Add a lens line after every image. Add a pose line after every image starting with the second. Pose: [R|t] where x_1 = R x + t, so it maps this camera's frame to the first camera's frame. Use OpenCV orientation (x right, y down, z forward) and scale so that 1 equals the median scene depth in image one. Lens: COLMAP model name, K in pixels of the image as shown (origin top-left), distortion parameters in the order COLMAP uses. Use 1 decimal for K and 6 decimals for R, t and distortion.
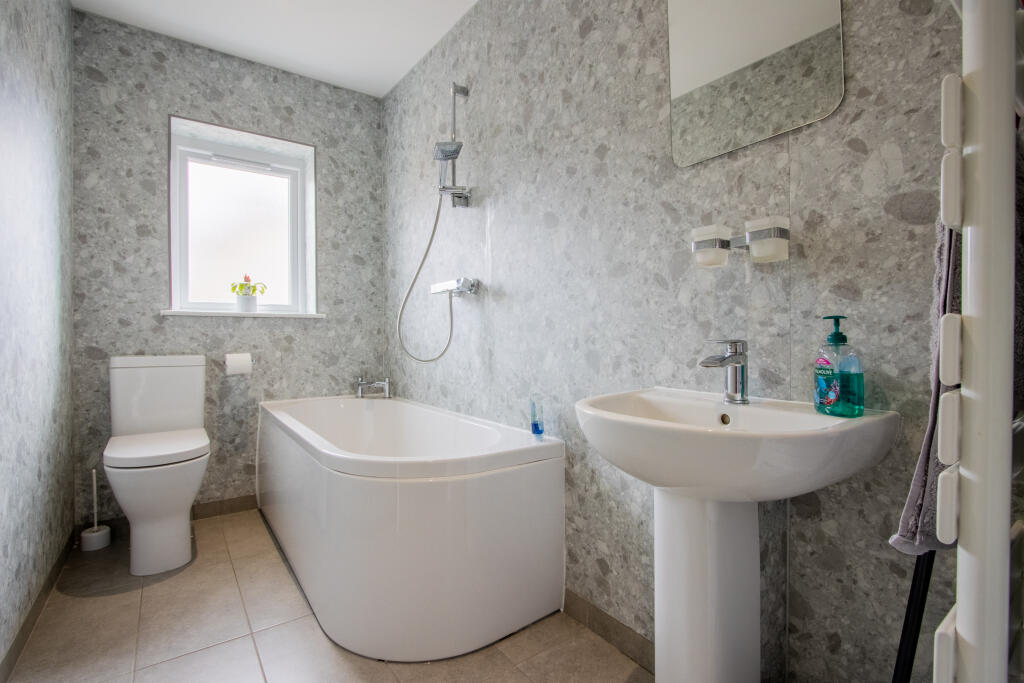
lens RADIAL K [[473.9, 0, 512.2], [0, 473.9, 341.2], [0, 0, 1]] dist [-0.019214, 0.000604]
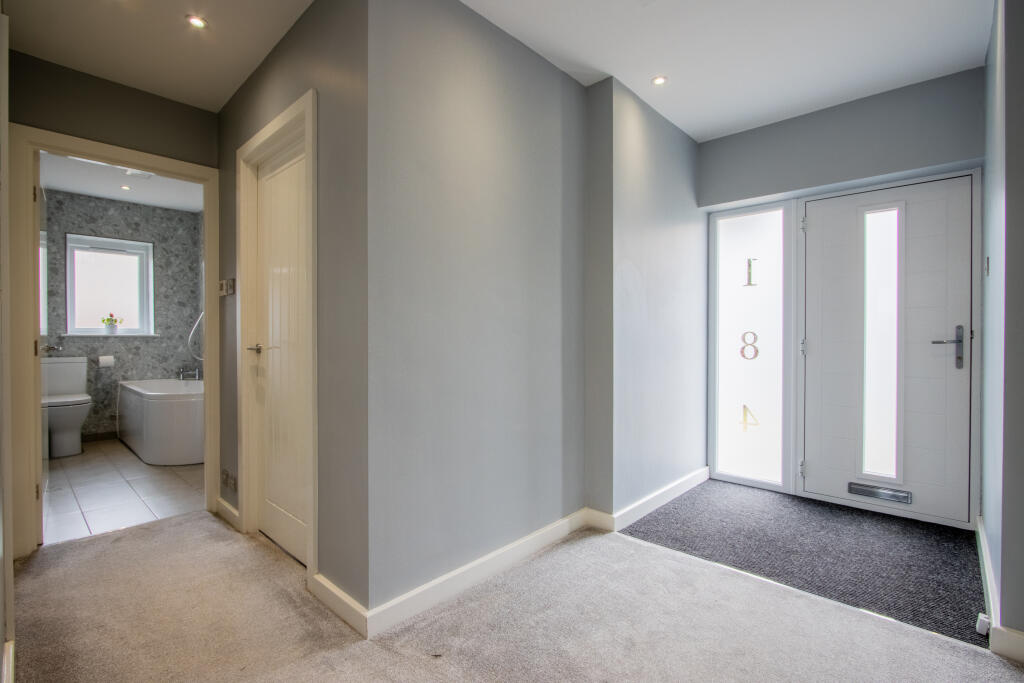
lens RADIAL K [[473.9, 0, 513.0], [0, 473.9, 341.3], [0, 0, 1]] dist [-0.019214, 0.000604]
pose [[0.981170, -0.004972, 0.193081, 0.637812], [0.006521, 0.999951, -0.007386, -0.008543], [-0.193035, 0.008506, 0.981155, -1.119405]]
